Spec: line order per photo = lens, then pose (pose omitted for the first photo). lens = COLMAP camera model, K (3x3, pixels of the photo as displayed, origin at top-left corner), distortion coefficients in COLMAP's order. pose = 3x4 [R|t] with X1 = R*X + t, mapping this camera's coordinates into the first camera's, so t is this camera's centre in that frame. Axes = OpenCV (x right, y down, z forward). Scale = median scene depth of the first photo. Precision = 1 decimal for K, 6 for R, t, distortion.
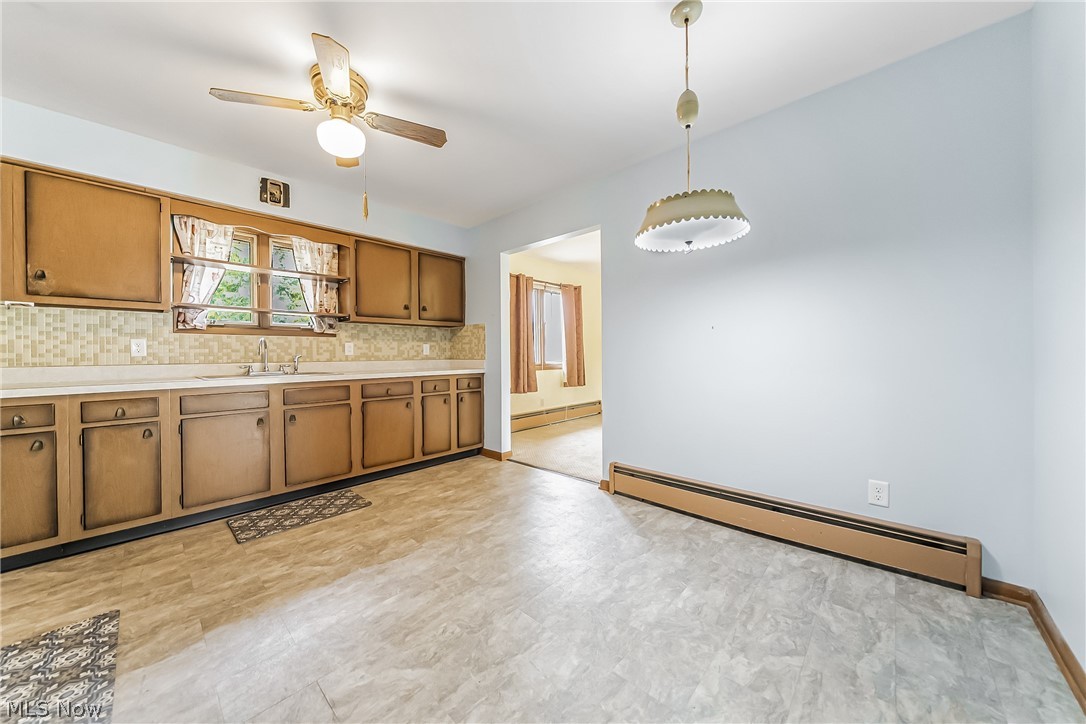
lens RADIAL K [[371.8, 0, 543.0], [0, 371.8, 362.0], [0, 0, 1]] dist [-0.000062, 0.000037]
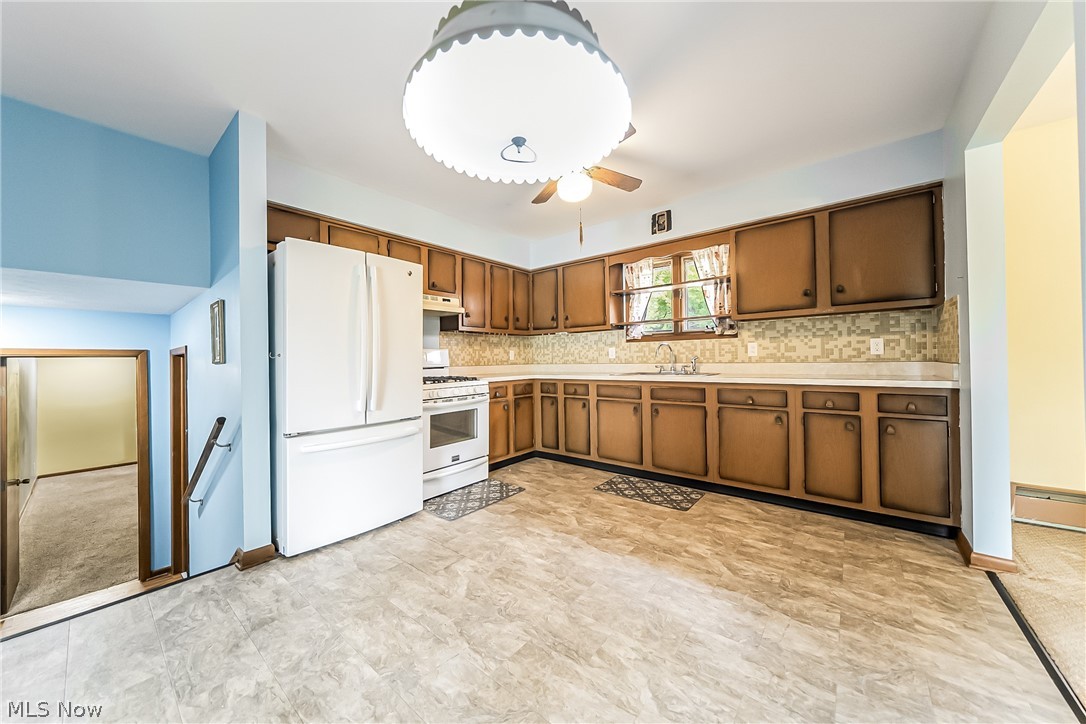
lens RADIAL K [[384.2, 0, 539.7], [0, 384.2, 356.8], [0, 0, 1]] dist [0.014271, -0.000058]
pose [[0.066060, -0.000284, -0.997816, 0.434434], [-0.005399, 0.999985, -0.000642, -0.015000], [0.997801, 0.005429, 0.066057, 0.457553]]
